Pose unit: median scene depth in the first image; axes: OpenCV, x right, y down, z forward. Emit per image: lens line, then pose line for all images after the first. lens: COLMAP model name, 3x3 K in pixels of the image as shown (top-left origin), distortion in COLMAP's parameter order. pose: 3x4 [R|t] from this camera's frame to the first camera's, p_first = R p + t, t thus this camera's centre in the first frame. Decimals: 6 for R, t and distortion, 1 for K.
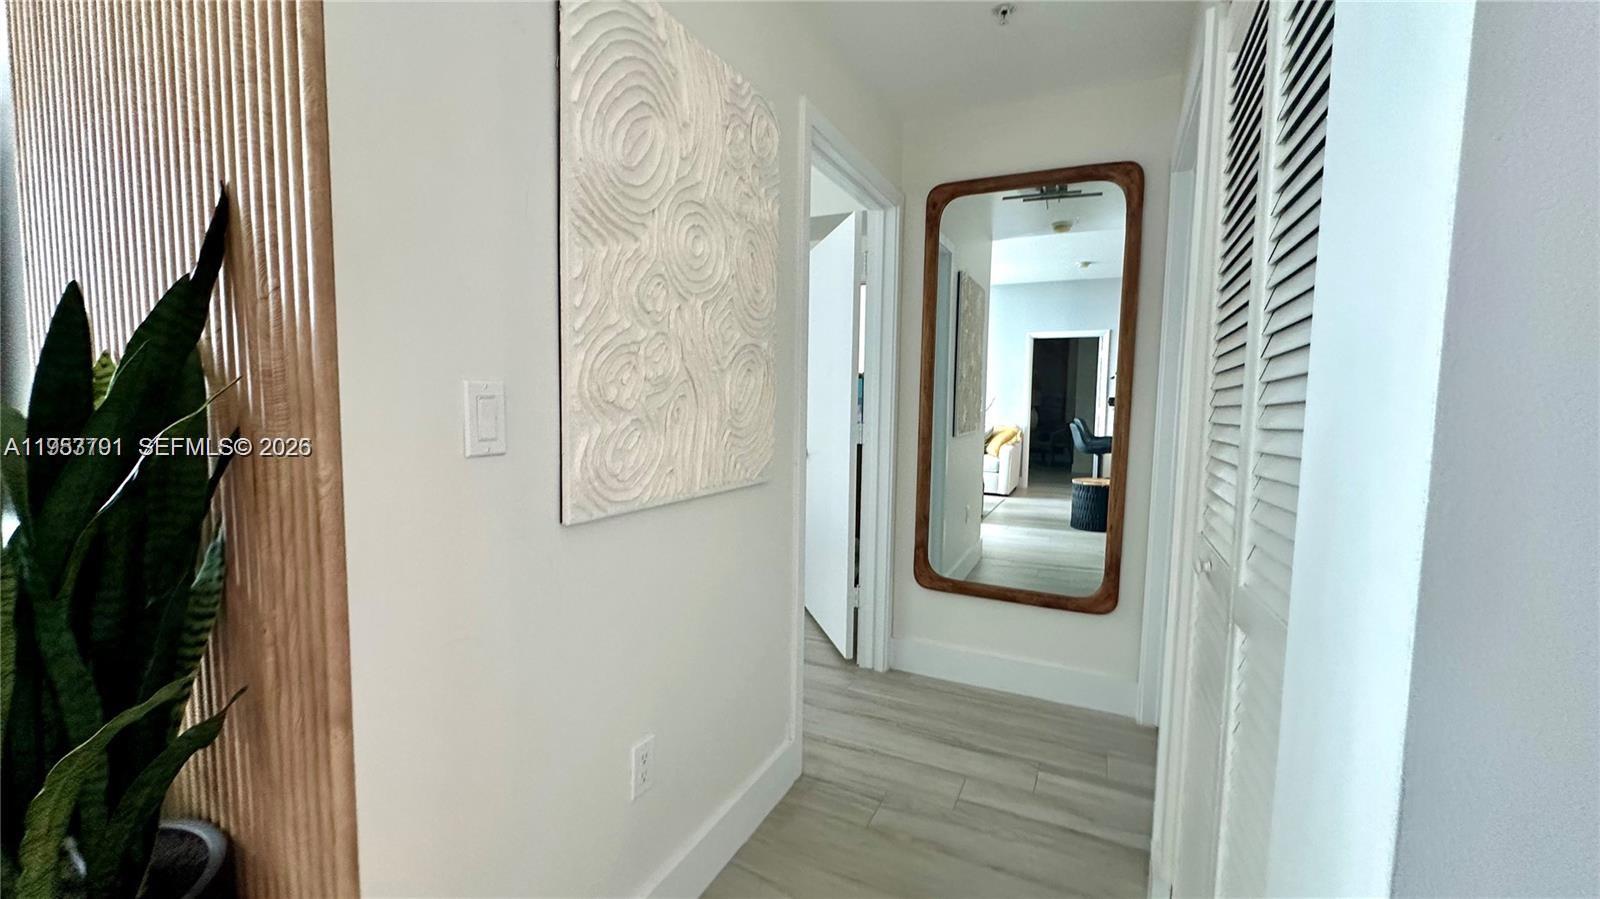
lens RADIAL K [[635.5, 0, 798.7], [0, 635.5, 447.4], [0, 0, 1]] dist [-0.004393, 0.000222]
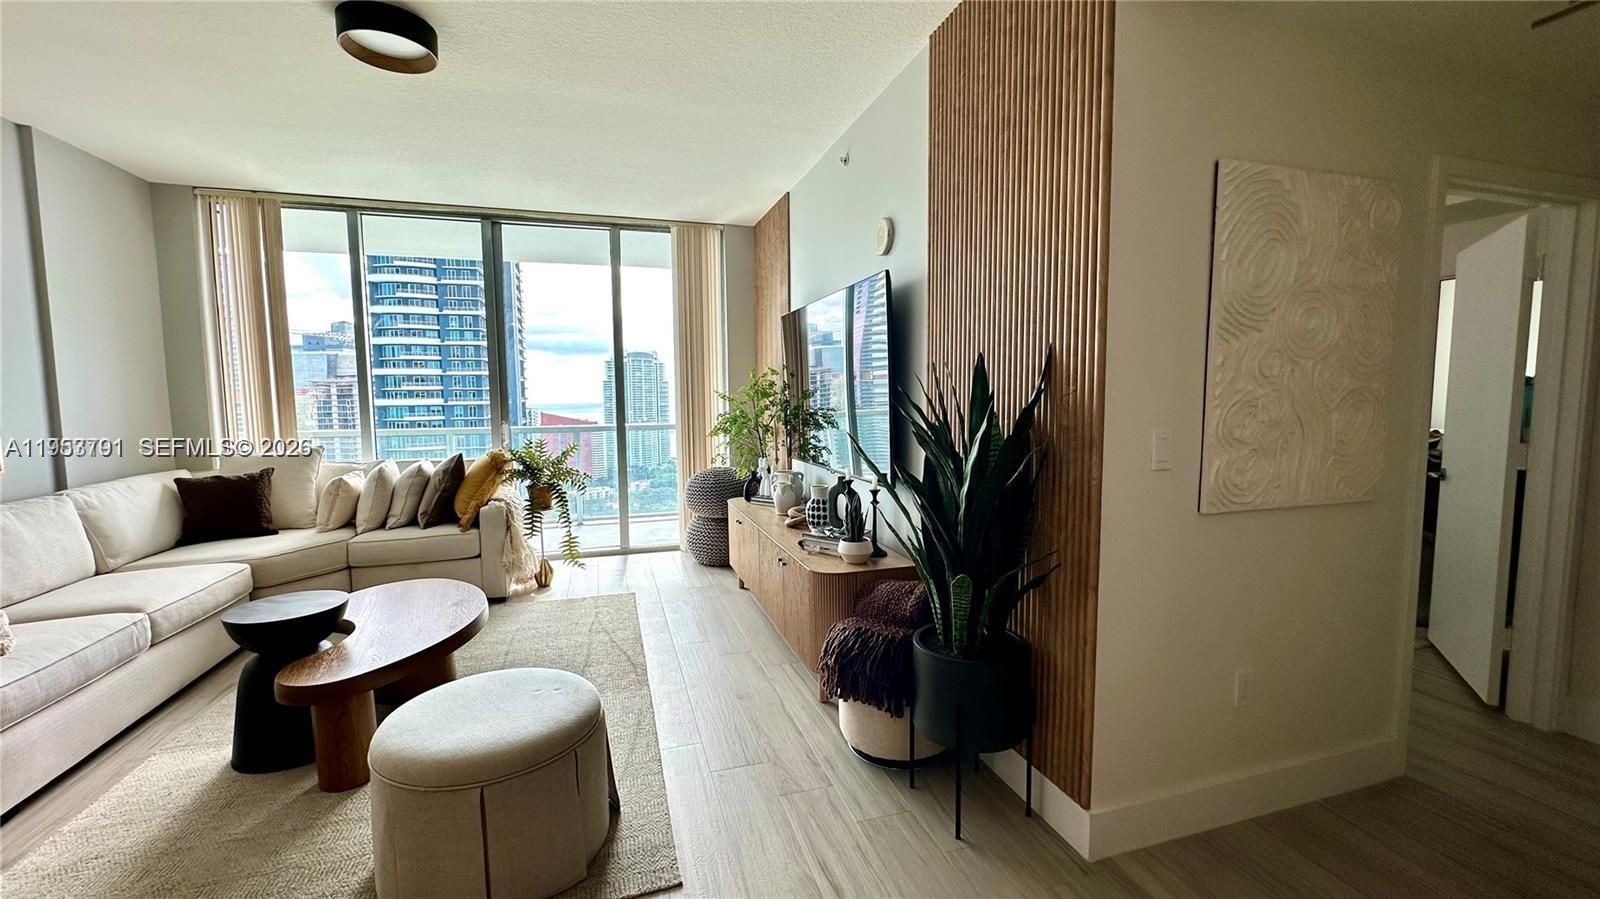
lens RADIAL K [[635.5, 0, 794.0], [0, 635.5, 452.3], [0, 0, 1]] dist [-0.004393, 0.000222]
pose [[0.684513, 0.039126, -0.727950, 0.086532], [-0.033836, 0.999188, 0.021887, -0.031518], [0.728215, 0.009649, 0.685280, -0.767877]]
